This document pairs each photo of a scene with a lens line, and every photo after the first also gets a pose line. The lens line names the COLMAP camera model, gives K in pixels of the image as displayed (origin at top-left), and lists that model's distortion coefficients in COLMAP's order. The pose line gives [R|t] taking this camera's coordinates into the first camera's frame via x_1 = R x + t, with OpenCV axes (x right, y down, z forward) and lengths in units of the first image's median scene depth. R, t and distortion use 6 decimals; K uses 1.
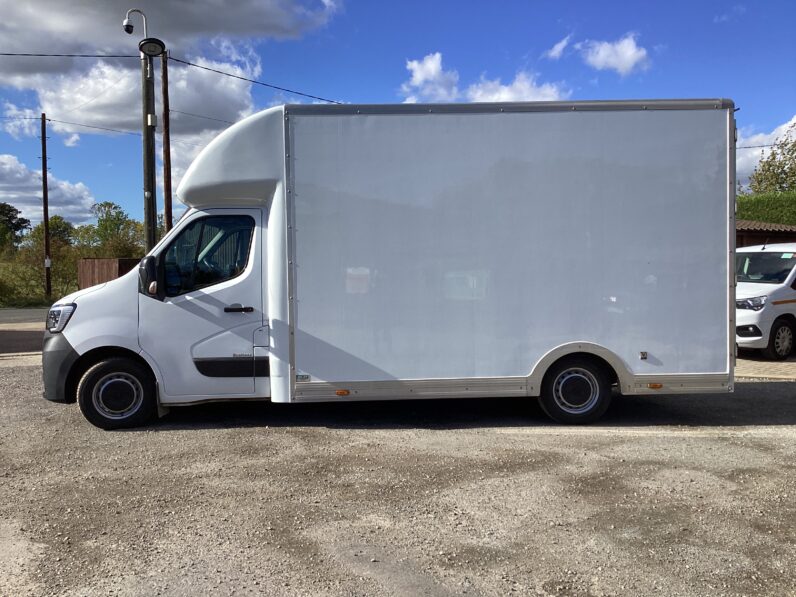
lens RADIAL K [[703.3, 0, 401.8], [0, 703.3, 298.7], [0, 0, 1]] dist [0.140253, -0.244694]
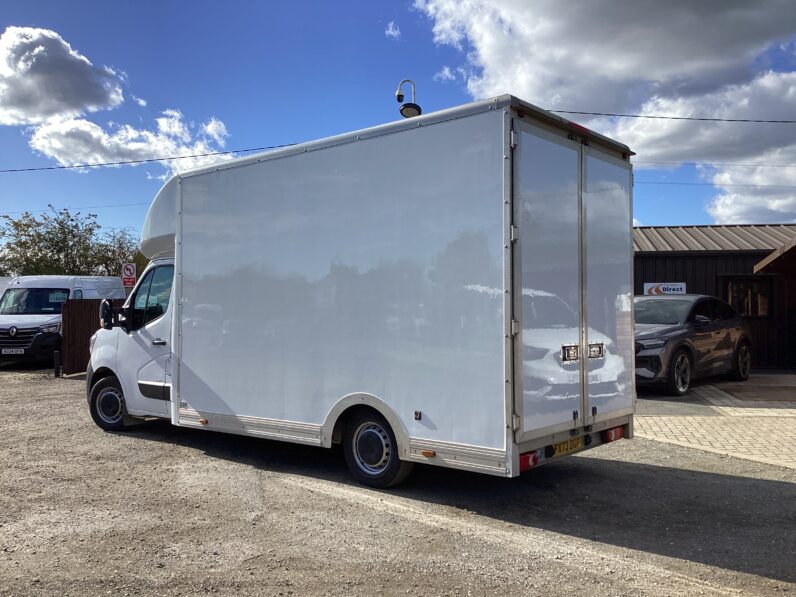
lens RADIAL K [[703.3, 0, 401.8], [0, 703.3, 298.7], [0, 0, 1]] dist [0.140253, -0.244694]
pose [[0.757548, -0.001779, -0.652777, 0.869129], [-0.028509, 0.998952, -0.035808, -0.027733], [0.652157, 0.045736, 0.756703, 0.350451]]
